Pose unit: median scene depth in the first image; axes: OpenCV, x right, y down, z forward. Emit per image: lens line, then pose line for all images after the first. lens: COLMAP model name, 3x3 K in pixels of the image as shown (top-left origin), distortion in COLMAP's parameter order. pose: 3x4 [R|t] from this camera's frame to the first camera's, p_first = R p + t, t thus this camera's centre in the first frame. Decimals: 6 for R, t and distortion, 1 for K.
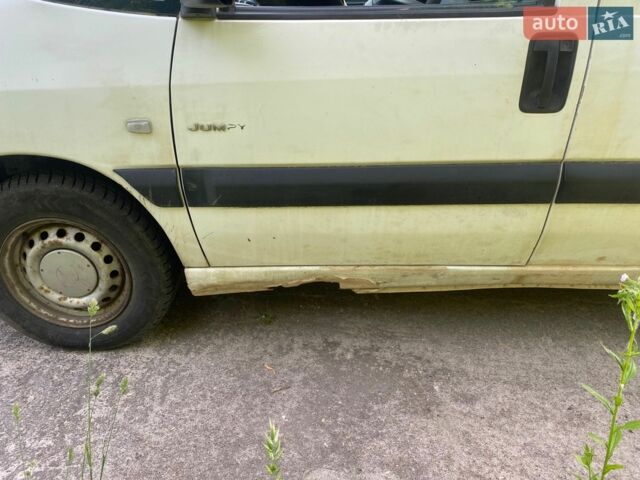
lens RADIAL K [[475.5, 0, 324.7], [0, 475.5, 238.7], [0, 0, 1]] dist [0.033722, -0.028173]
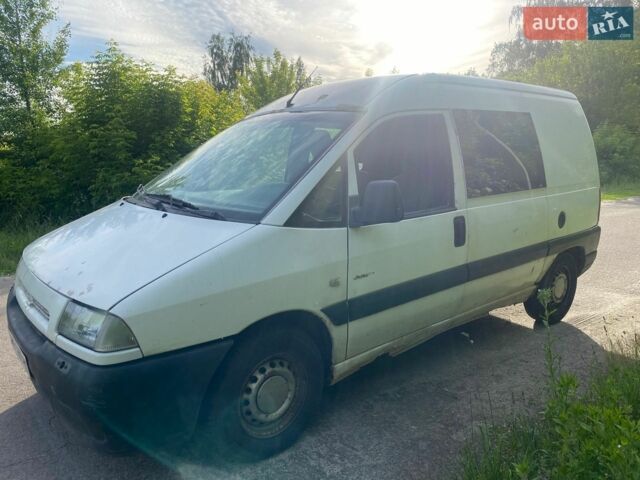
lens RADIAL K [[475.5, 0, 318.9], [0, 475.5, 238.0], [0, 0, 1]] dist [0.033722, -0.028173]
pose [[0.759592, -0.128299, 0.637620, -1.349131], [0.315124, 0.930196, -0.188235, -0.054921], [-0.568961, 0.343912, 0.746999, -0.354754]]
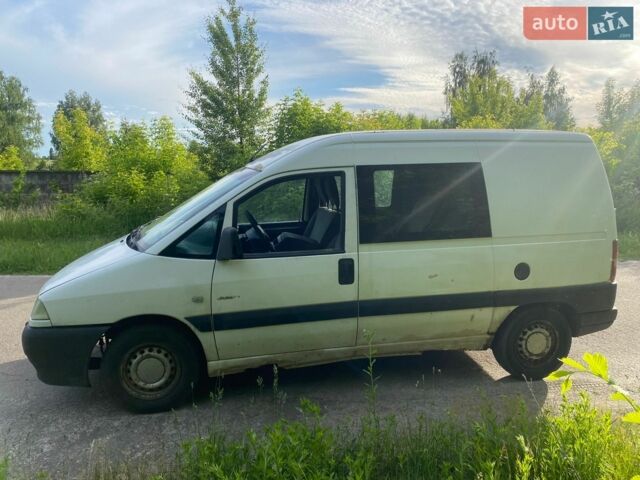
lens RADIAL K [[475.5, 0, 325.3], [0, 475.5, 242.2], [0, 0, 1]] dist [0.033722, -0.028173]
pose [[0.975809, -0.044312, 0.214088, -0.214236], [0.112240, 0.941884, -0.316633, 0.306543], [-0.187616, 0.333002, 0.924072, -1.348340]]
